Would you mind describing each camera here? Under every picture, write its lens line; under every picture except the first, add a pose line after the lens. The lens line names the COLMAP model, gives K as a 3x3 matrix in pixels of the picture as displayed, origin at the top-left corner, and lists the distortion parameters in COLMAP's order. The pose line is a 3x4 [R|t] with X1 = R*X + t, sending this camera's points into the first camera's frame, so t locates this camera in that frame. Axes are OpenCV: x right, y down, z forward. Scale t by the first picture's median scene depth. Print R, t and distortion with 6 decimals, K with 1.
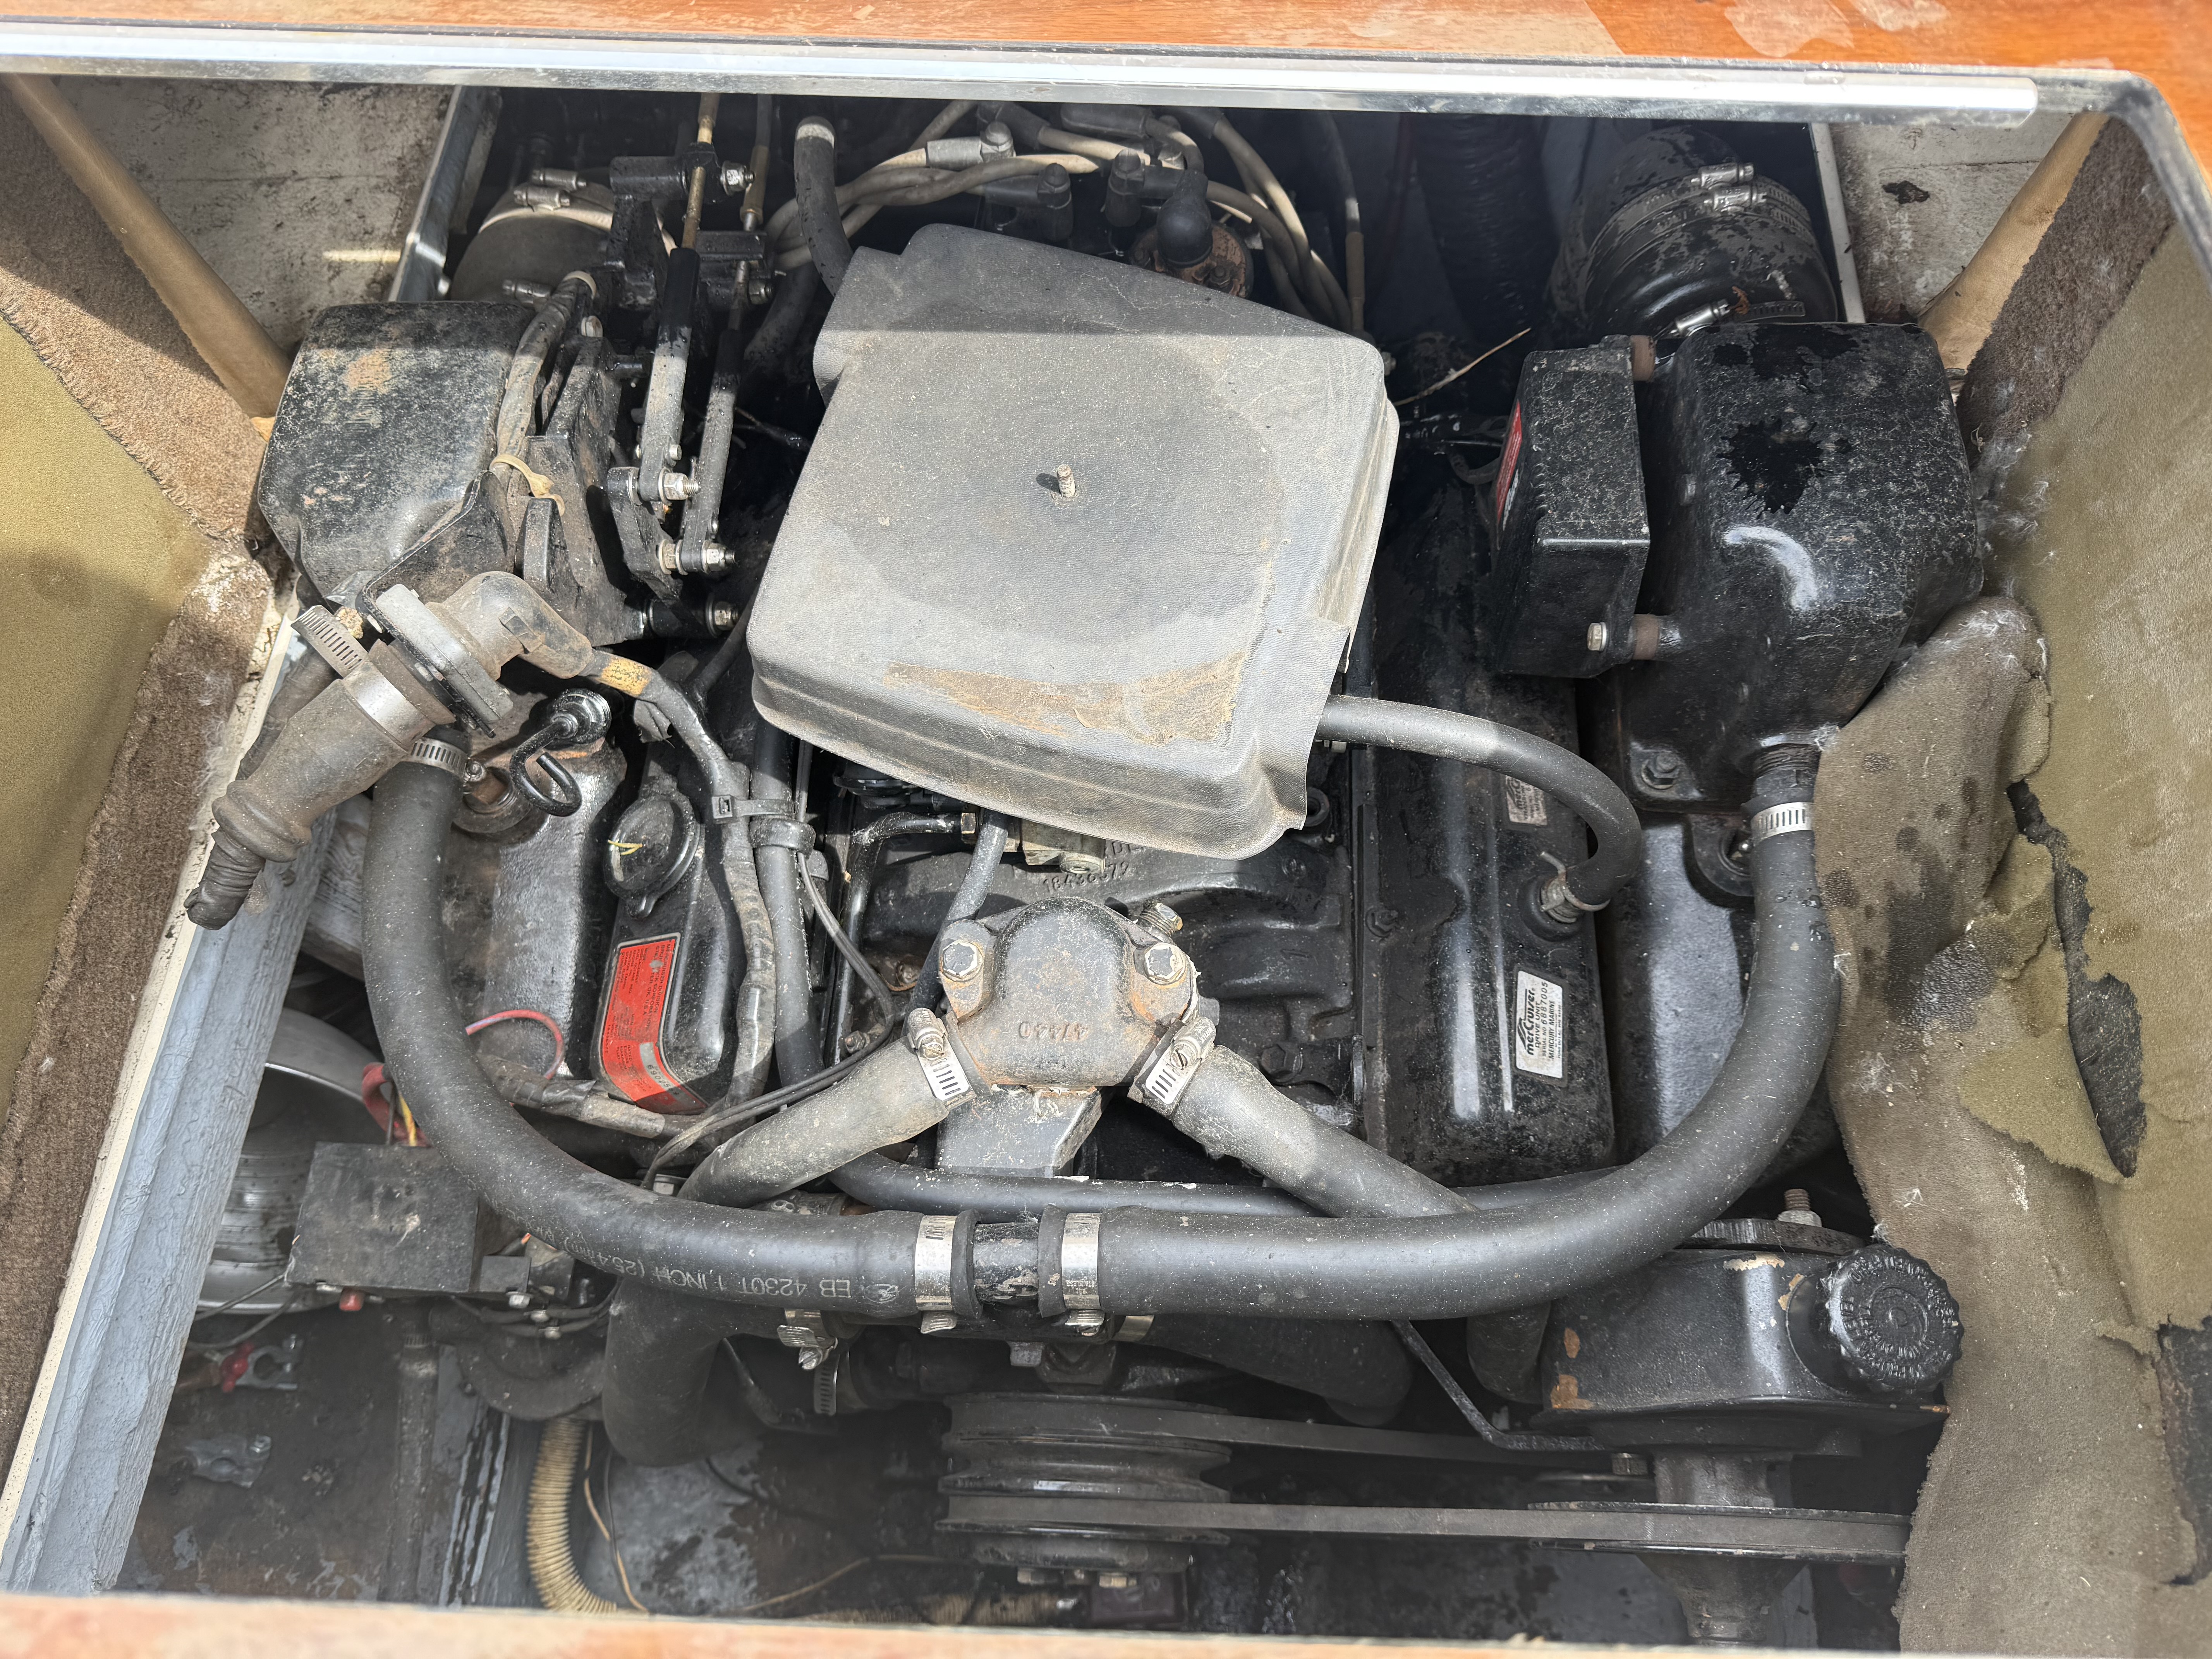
lens RADIAL K [[1560.6, 0, 1104.9], [0, 1560.6, 821.1], [0, 0, 1]] dist [0.111382, -0.196306]
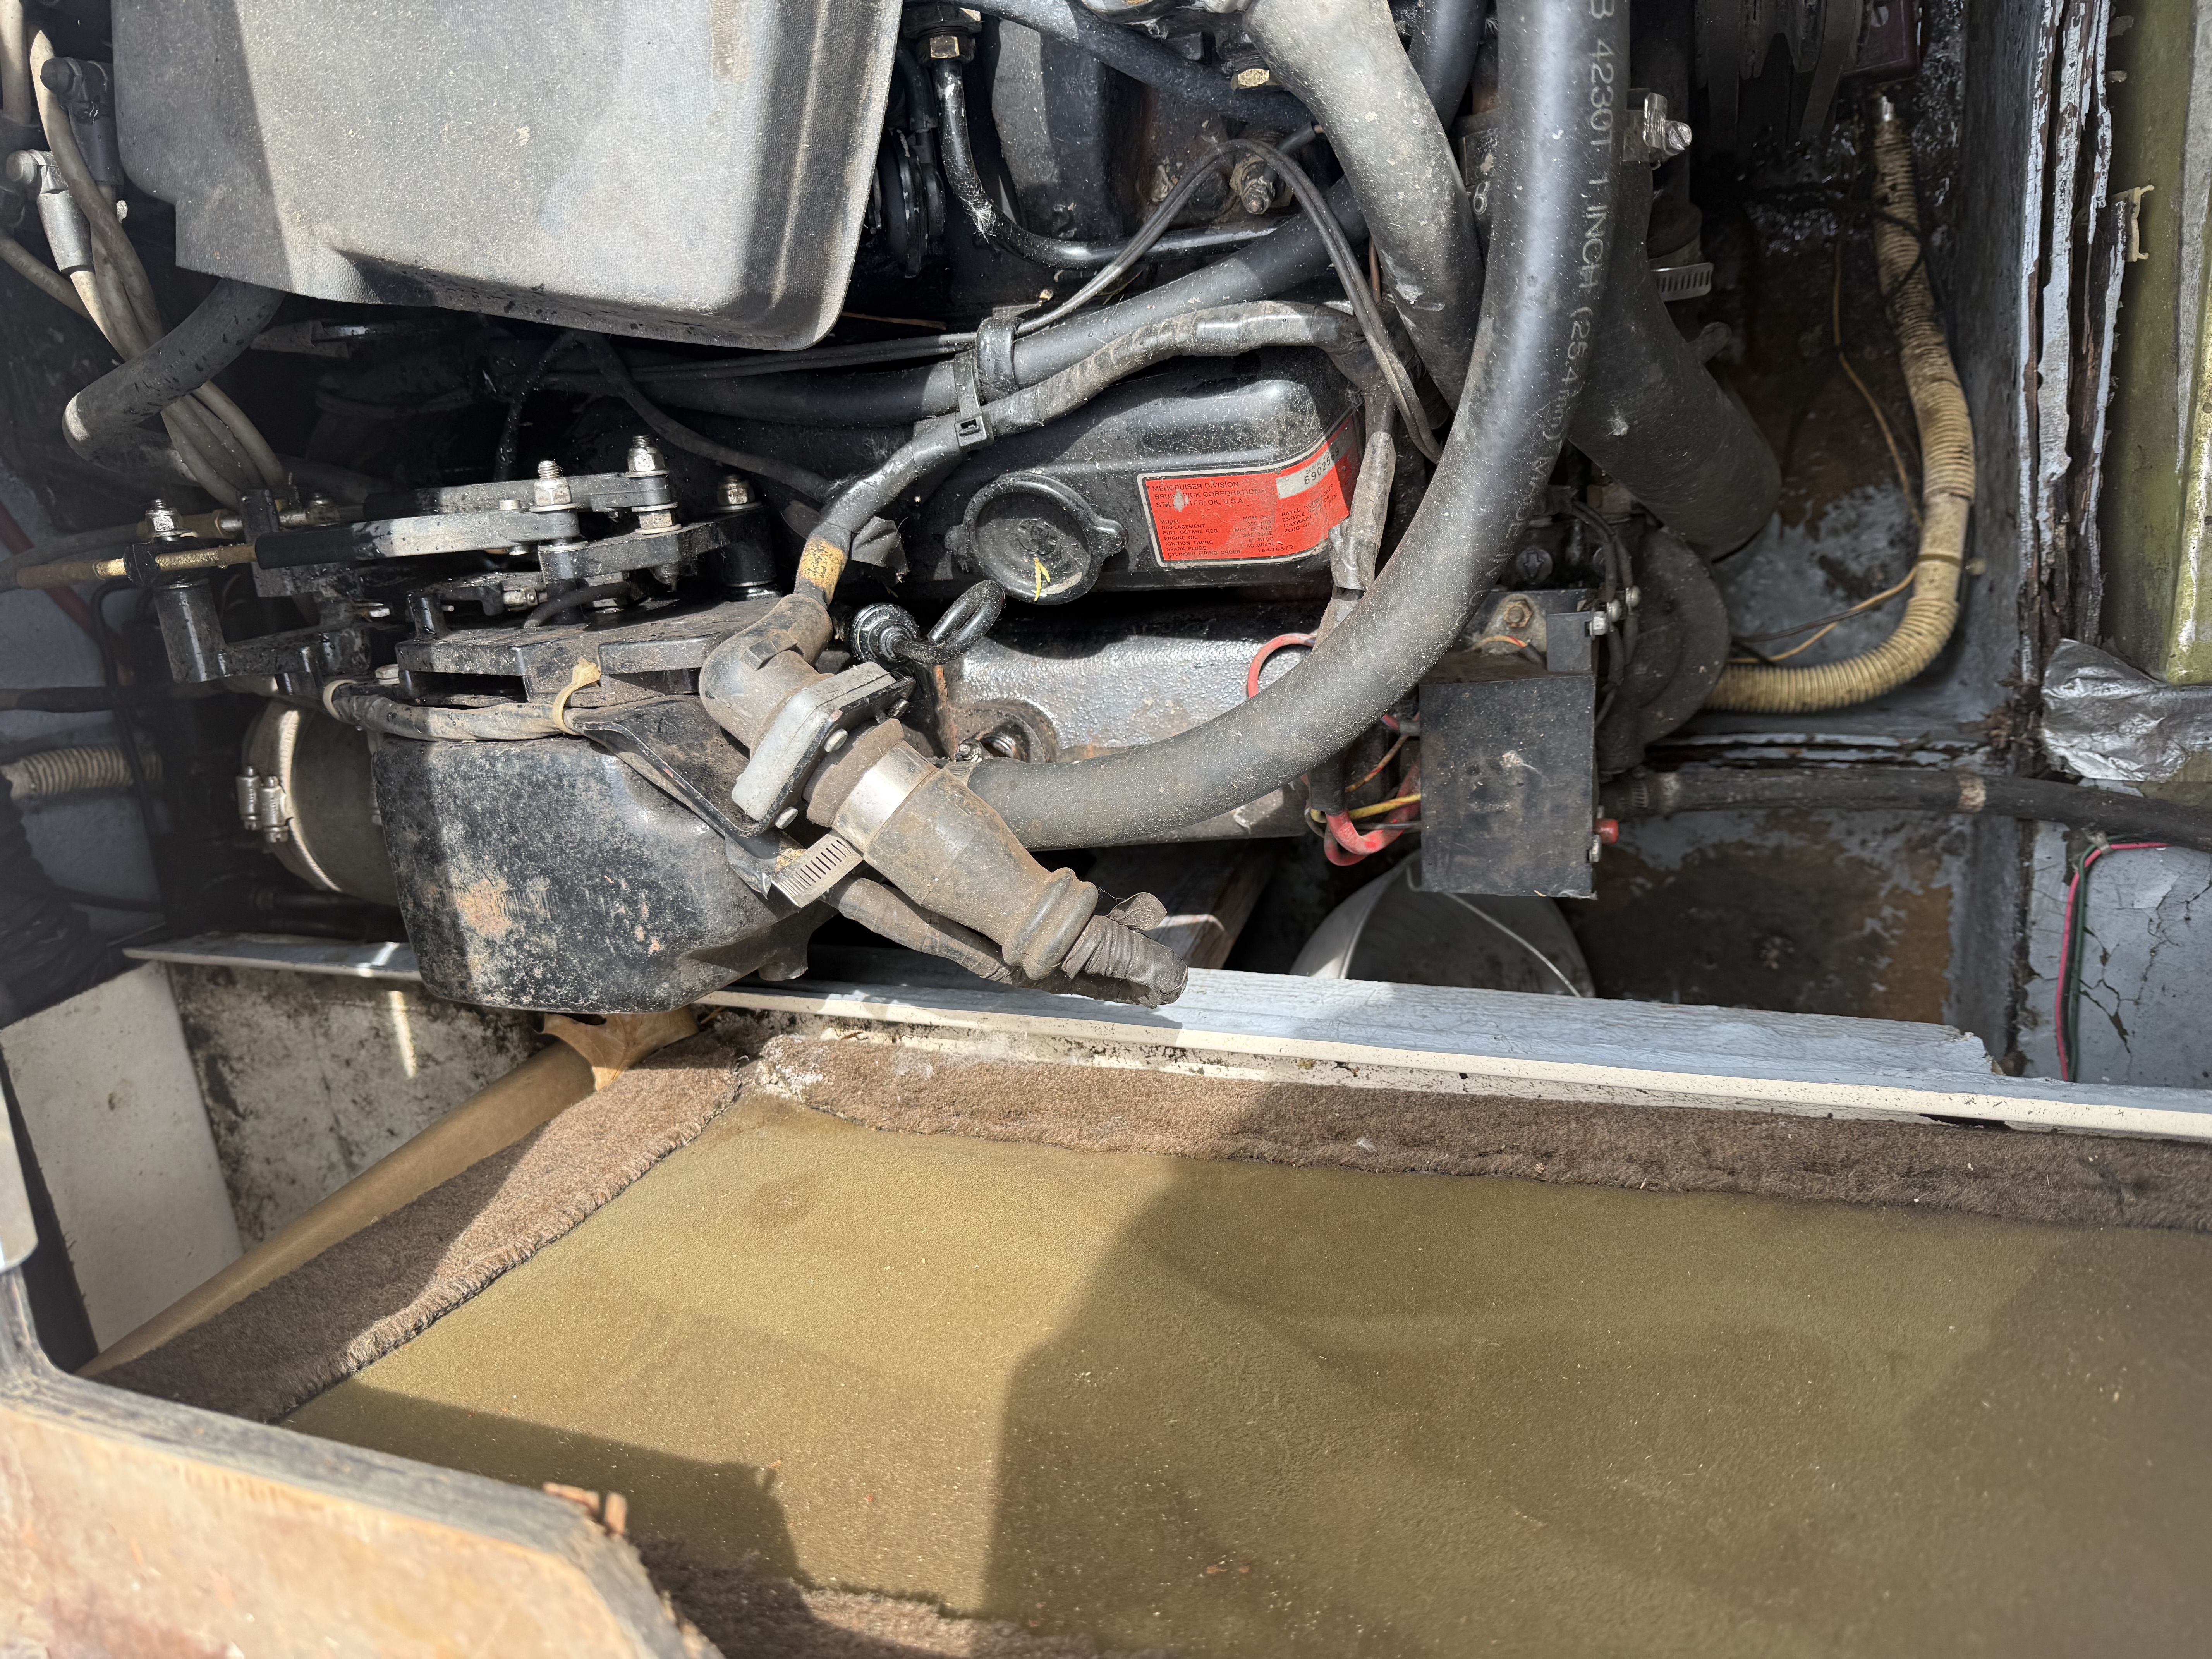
lens RADIAL K [[1560.6, 0, 1104.9], [0, 1560.6, 821.1], [0, 0, 1]] dist [0.111382, -0.196306]
pose [[-0.112890, -0.973713, -0.197835, -0.284899], [0.991835, -0.122320, 0.036072, 0.004905], [-0.059323, -0.192148, 0.979571, 0.194942]]
